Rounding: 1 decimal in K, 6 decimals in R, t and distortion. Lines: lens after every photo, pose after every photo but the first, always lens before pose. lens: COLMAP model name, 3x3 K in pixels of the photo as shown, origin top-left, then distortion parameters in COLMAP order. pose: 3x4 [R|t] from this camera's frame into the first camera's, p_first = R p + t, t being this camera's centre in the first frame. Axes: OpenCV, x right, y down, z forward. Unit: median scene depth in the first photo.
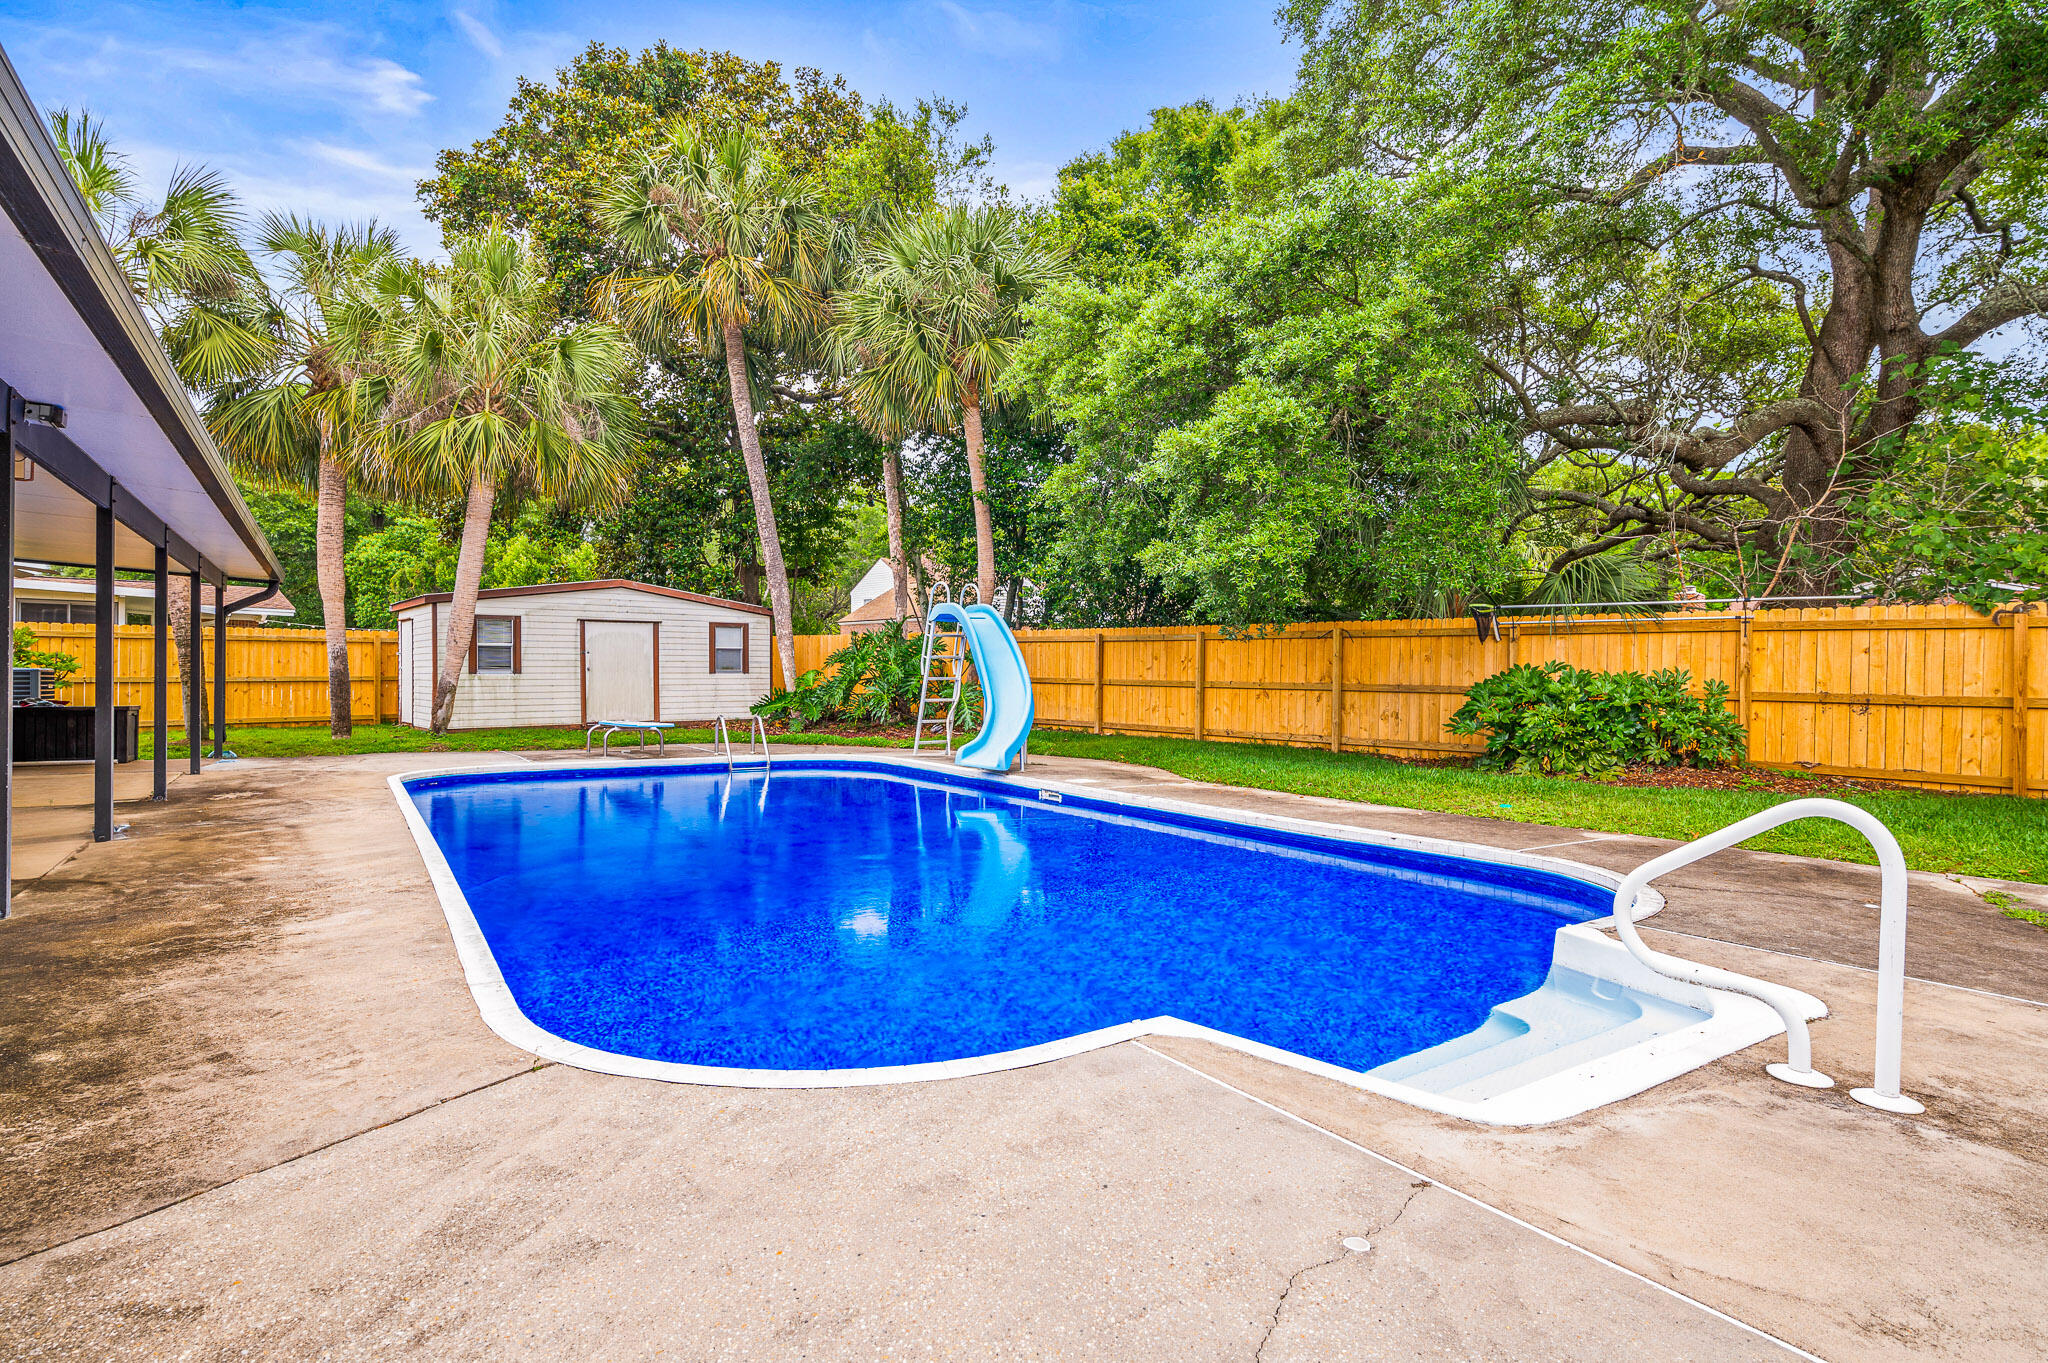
lens RADIAL K [[1000.8, 0, 1031.9], [0, 1000.8, 678.8], [0, 0, 1]] dist [0.004824, 0.000299]
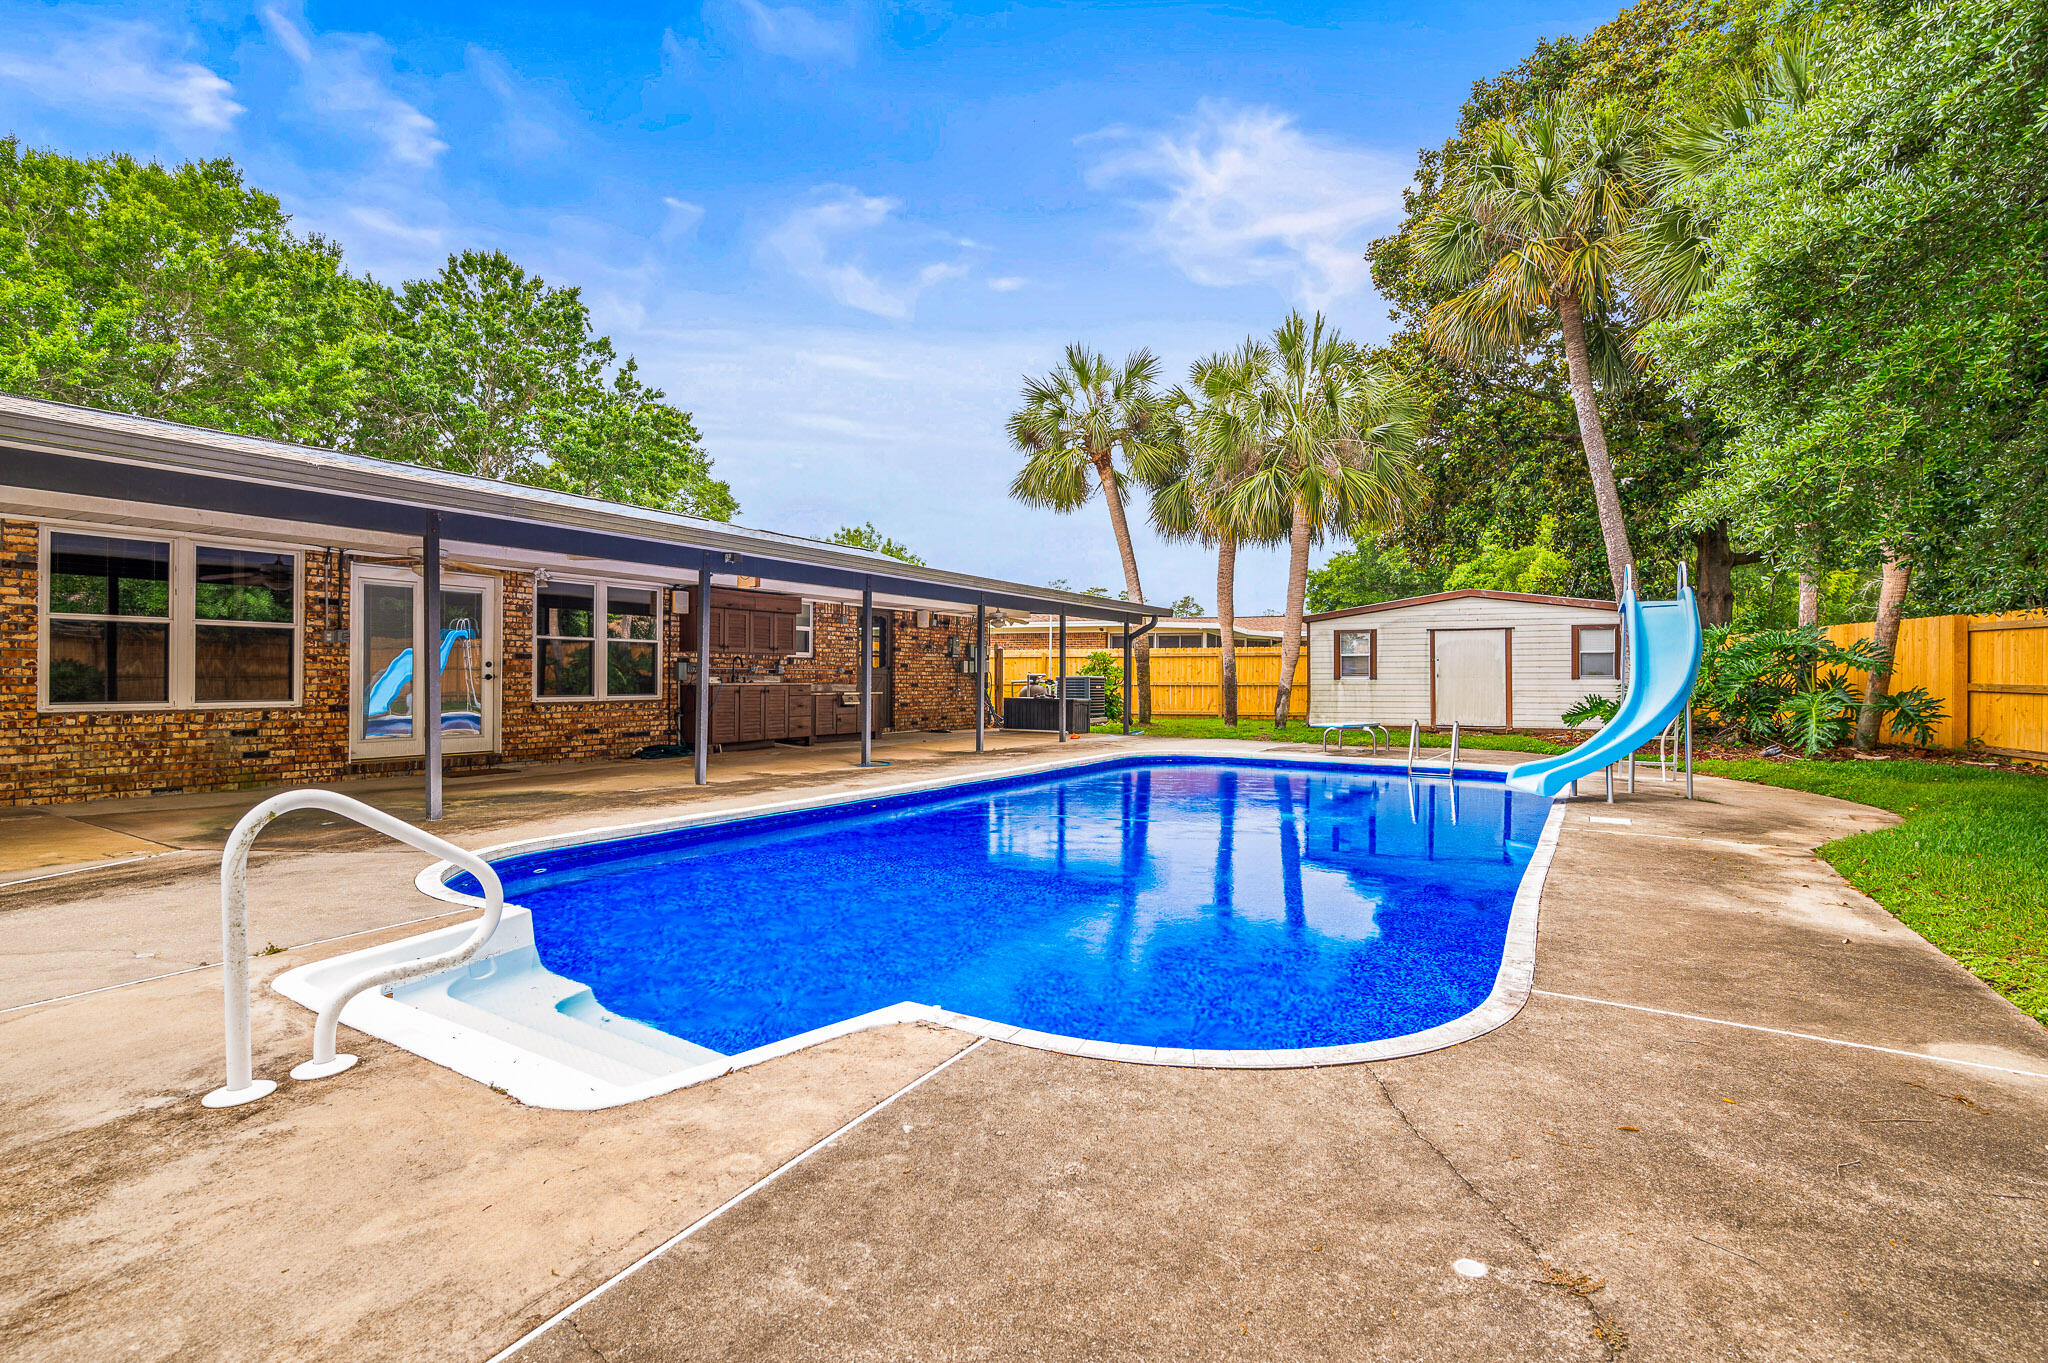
lens RADIAL K [[935.8, 0, 1033.5], [0, 935.8, 677.8], [0, 0, 1]] dist [0.003777, -0.000041]
pose [[0.429172, -0.003557, -0.903216, 0.333490], [-0.005257, 0.999965, -0.006436, 0.001917], [0.903208, 0.007511, 0.429138, 0.215241]]
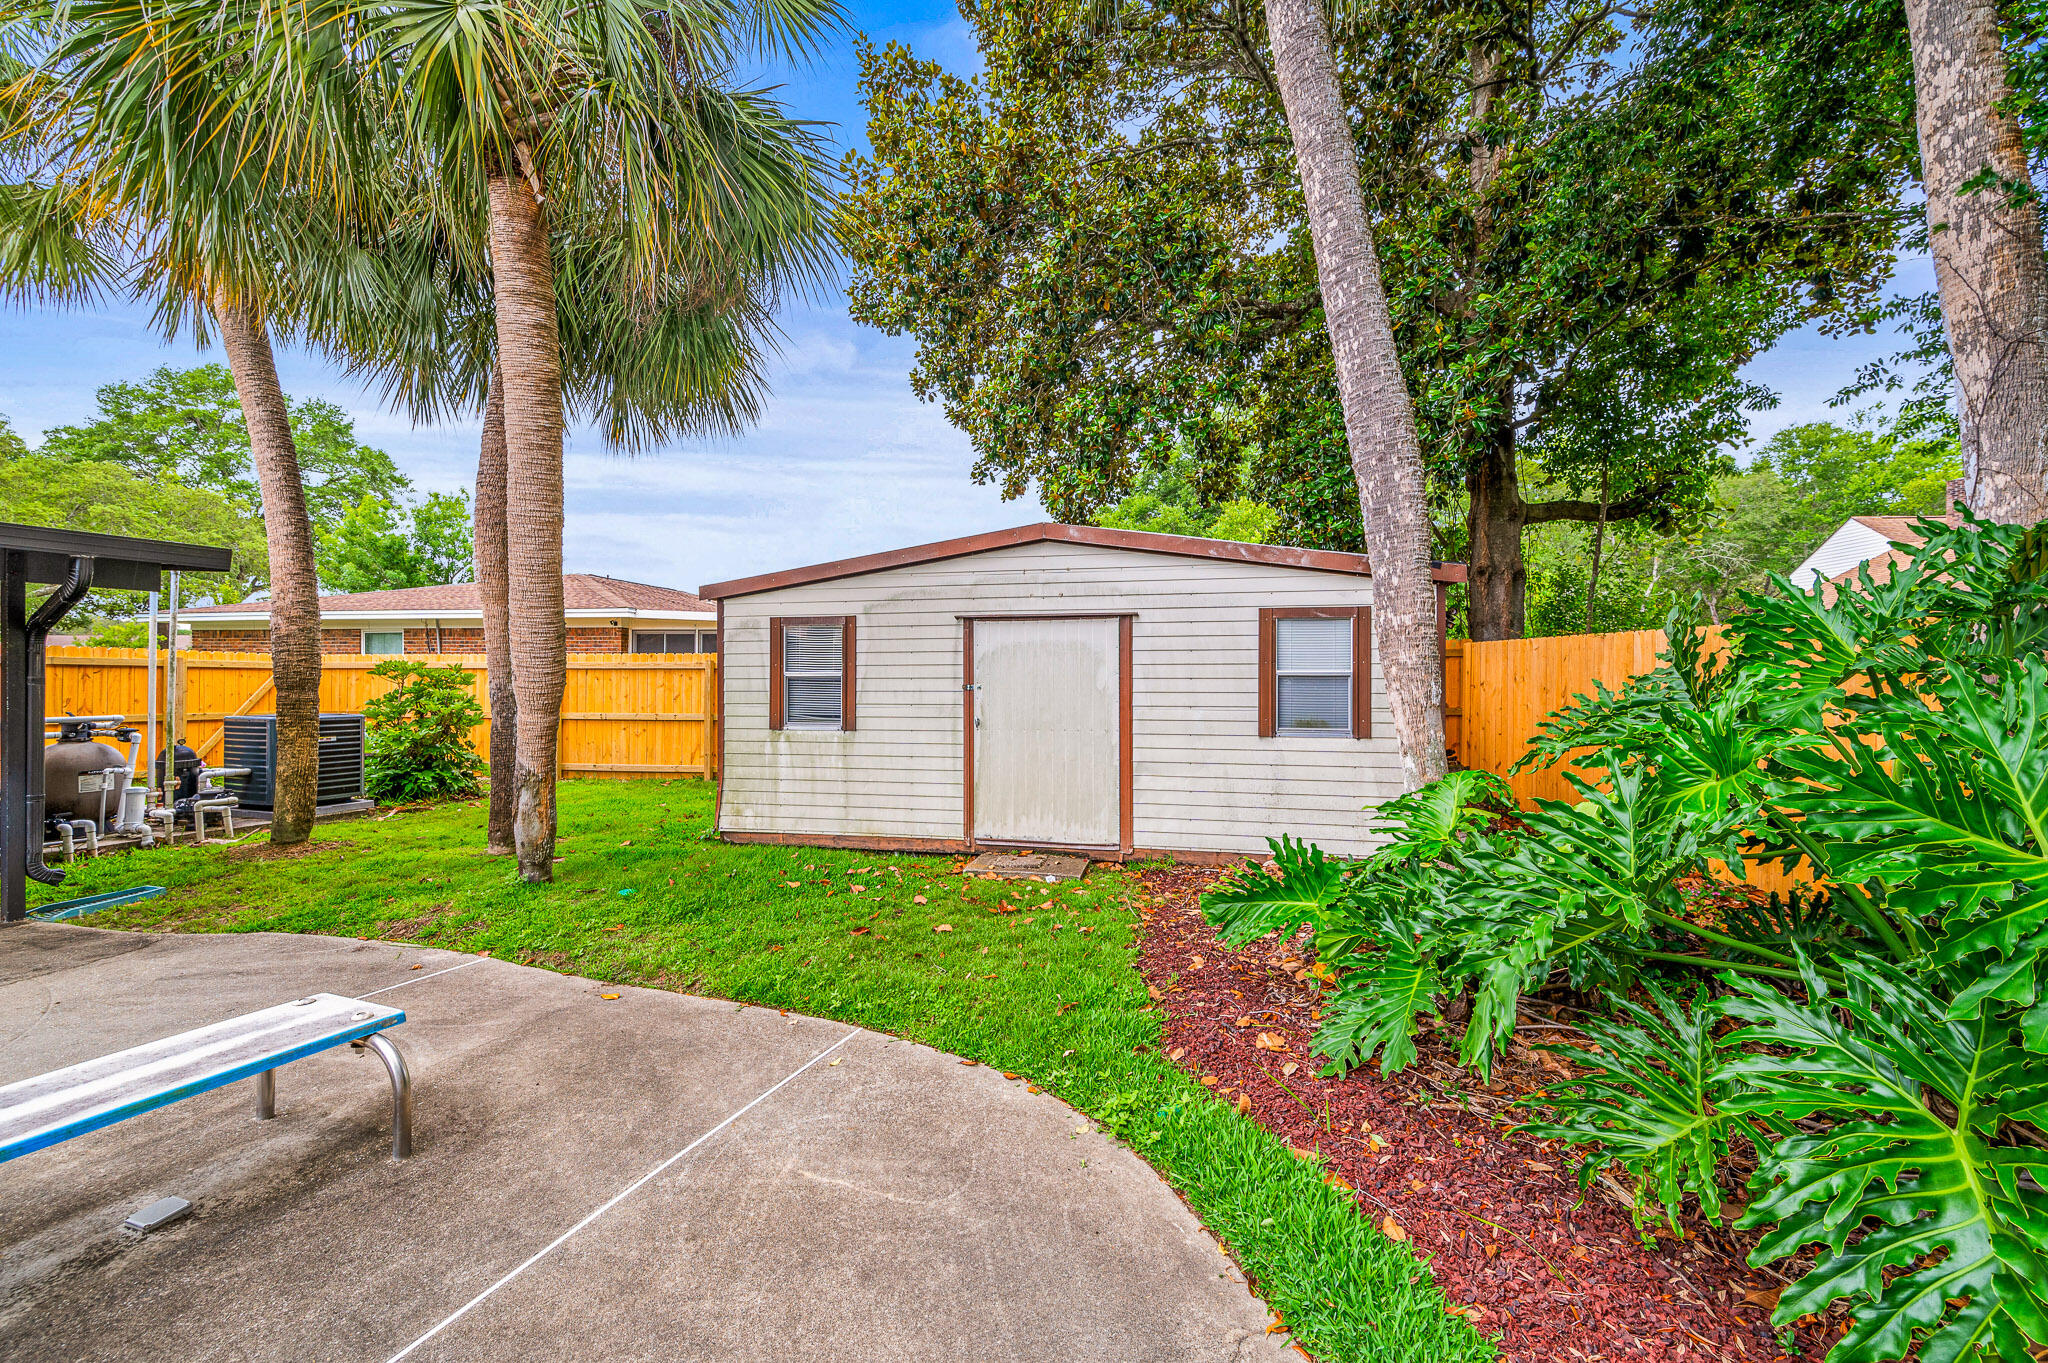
lens RADIAL K [[826.6, 0, 1026.1], [0, 826.6, 688.4], [0, 0, 1]] dist [-0.000377, 0.000464]
pose [[0.597751, 0.007029, -0.801651, -0.147866], [-0.005987, 0.999973, 0.004304, -0.033161], [0.801660, 0.002227, 0.597777, 0.948376]]
